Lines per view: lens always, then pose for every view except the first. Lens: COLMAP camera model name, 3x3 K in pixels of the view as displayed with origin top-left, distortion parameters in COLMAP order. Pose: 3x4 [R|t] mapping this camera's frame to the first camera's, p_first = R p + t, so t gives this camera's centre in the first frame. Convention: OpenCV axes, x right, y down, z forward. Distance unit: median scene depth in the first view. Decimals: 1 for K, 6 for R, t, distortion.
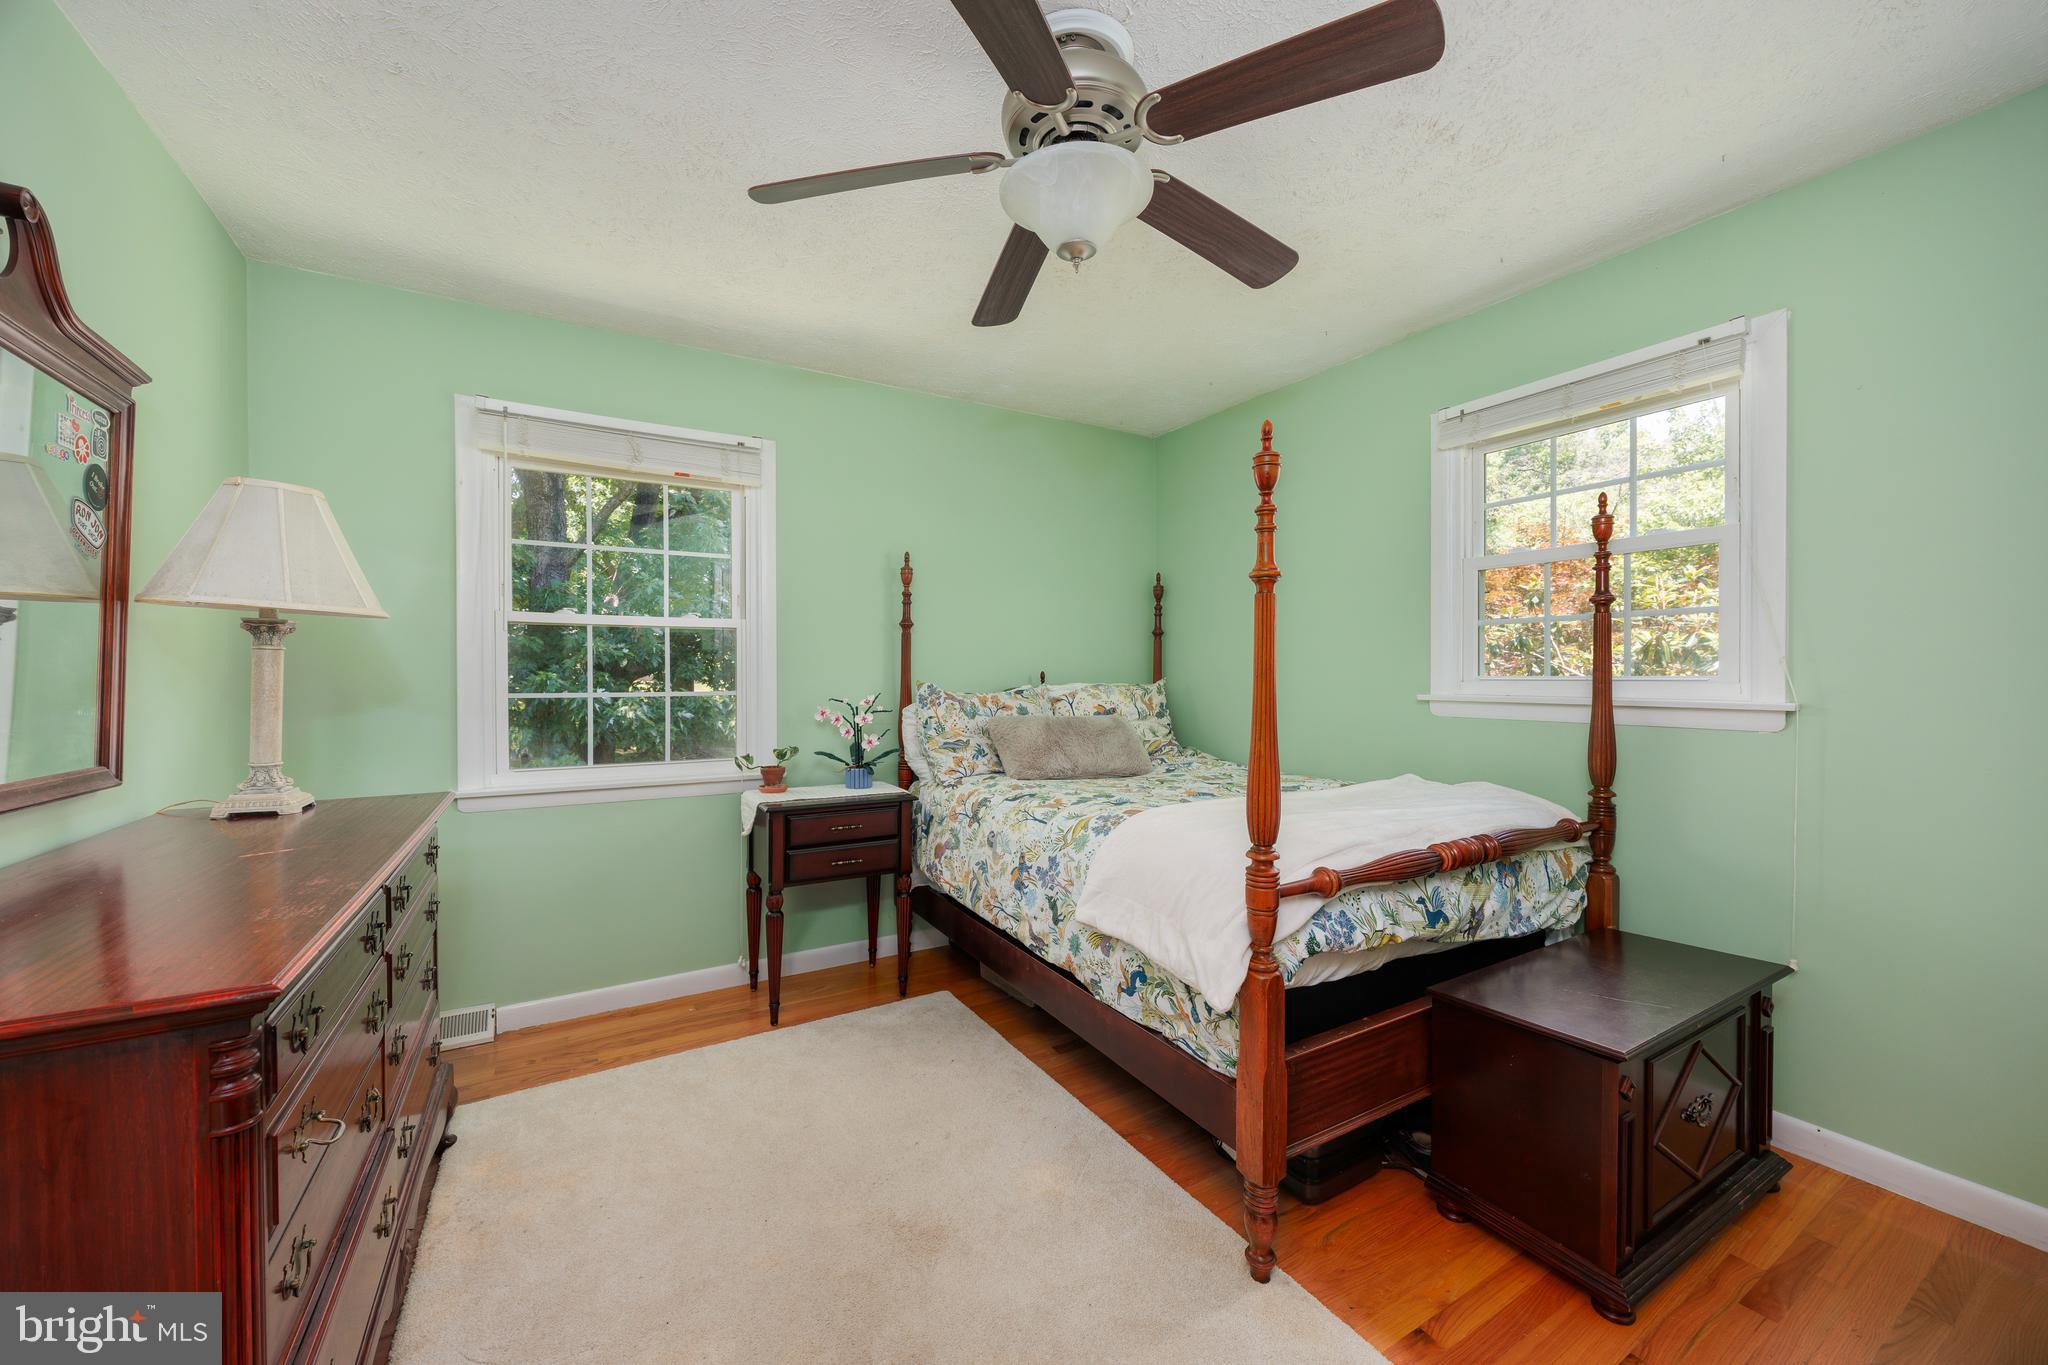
lens RADIAL K [[792.8, 0, 1034.7], [0, 792.8, 670.2], [0, 0, 1]] dist [-0.007785, 0.000178]
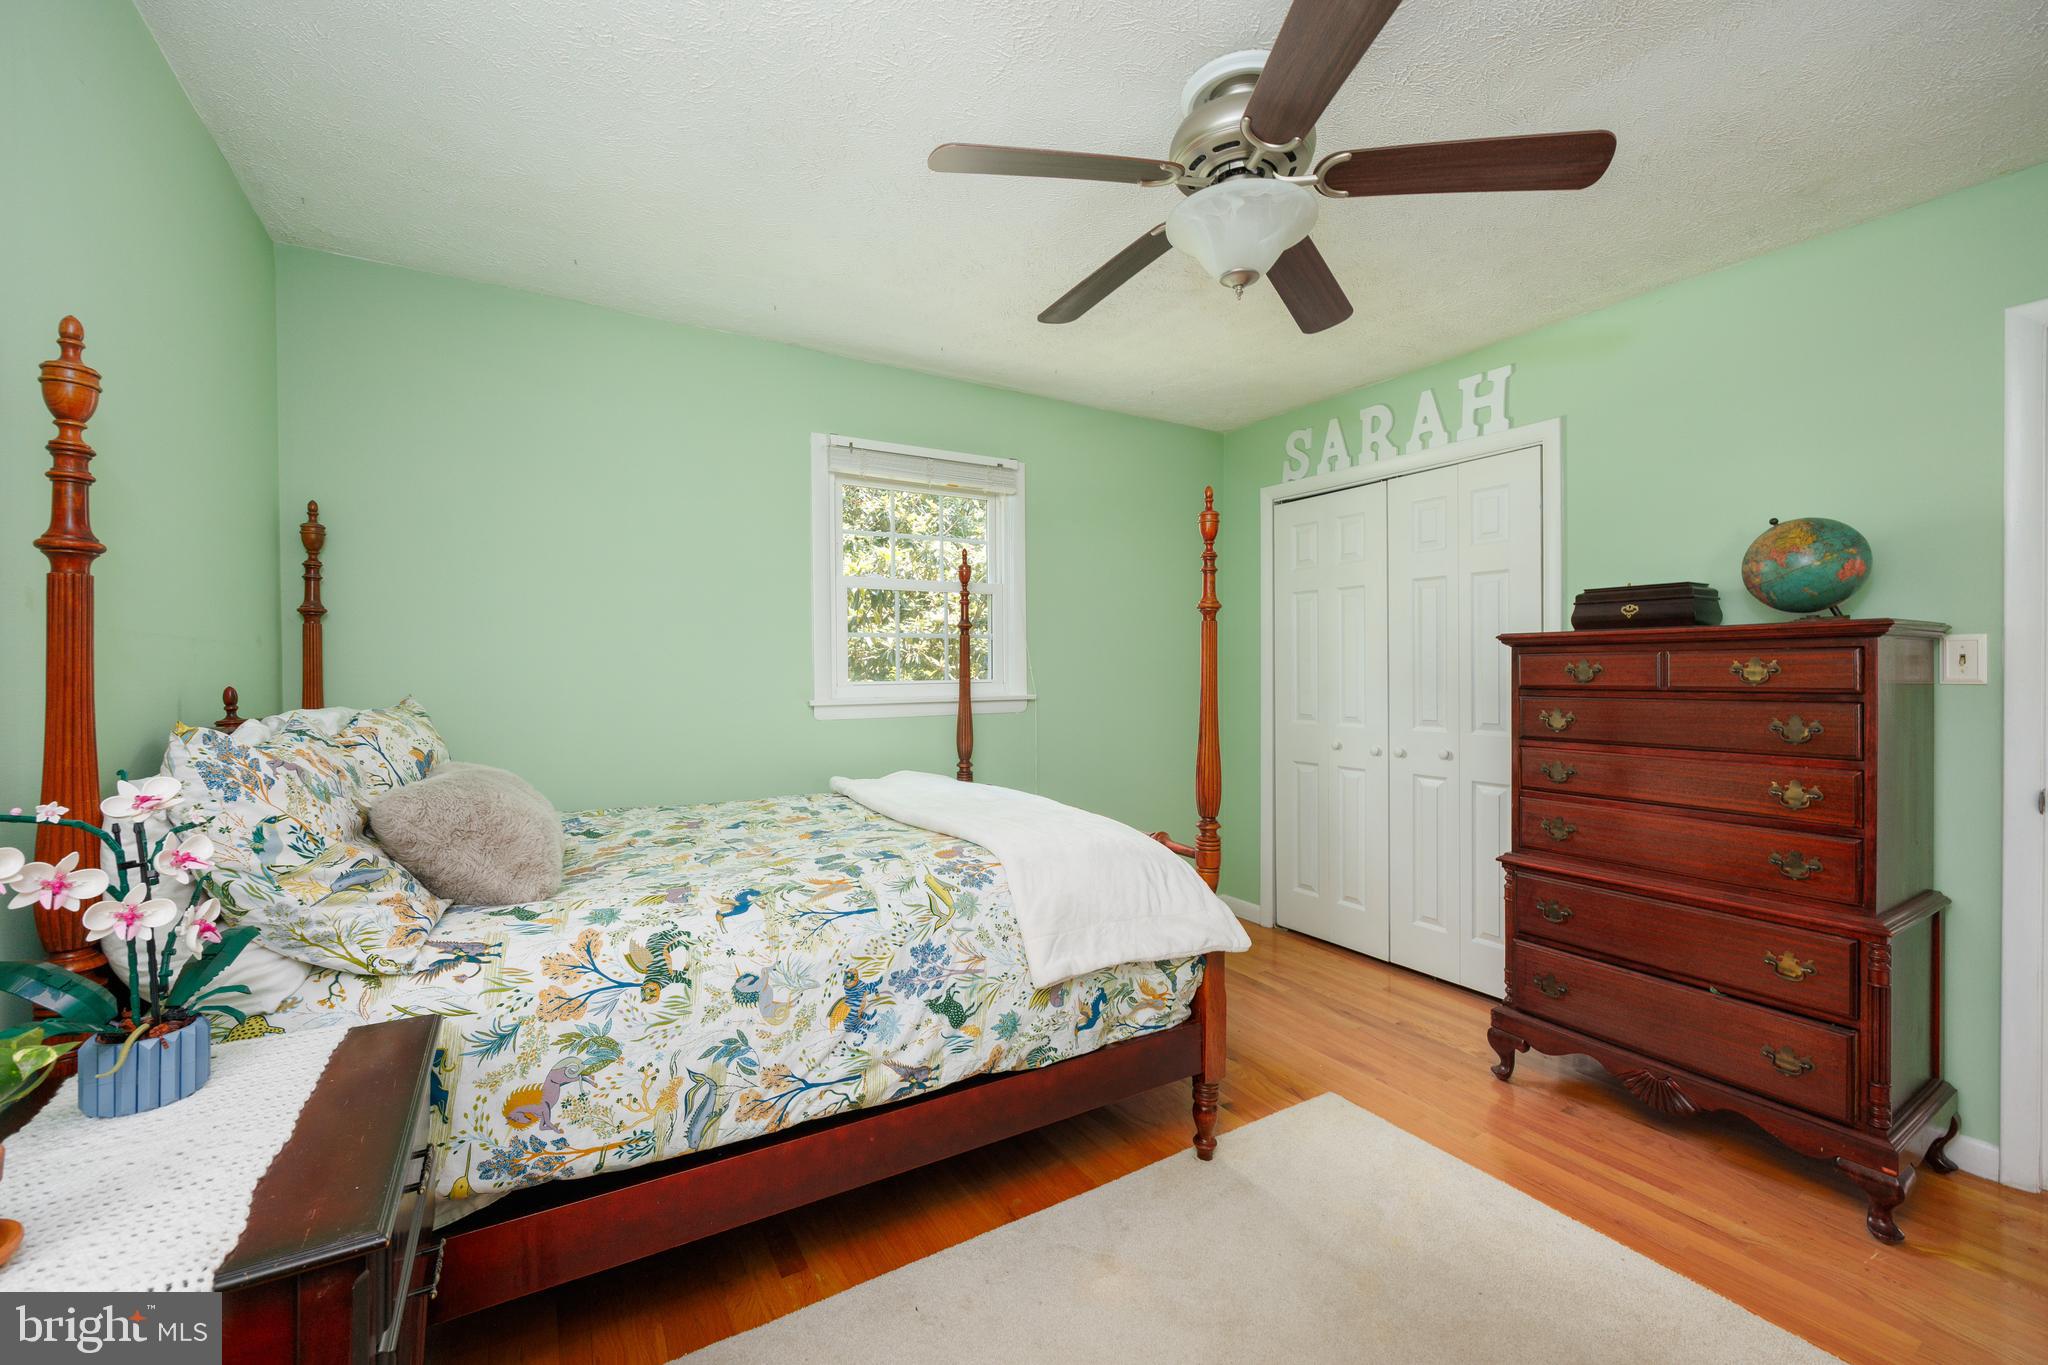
lens RADIAL K [[792.8, 0, 1034.7], [0, 792.8, 670.2], [0, 0, 1]] dist [-0.007785, 0.000178]
pose [[-0.010068, -0.002719, 0.999946, -0.691396], [0.000574, 0.999996, 0.002725, -0.014359], [-0.999949, 0.000601, -0.010066, 0.905968]]
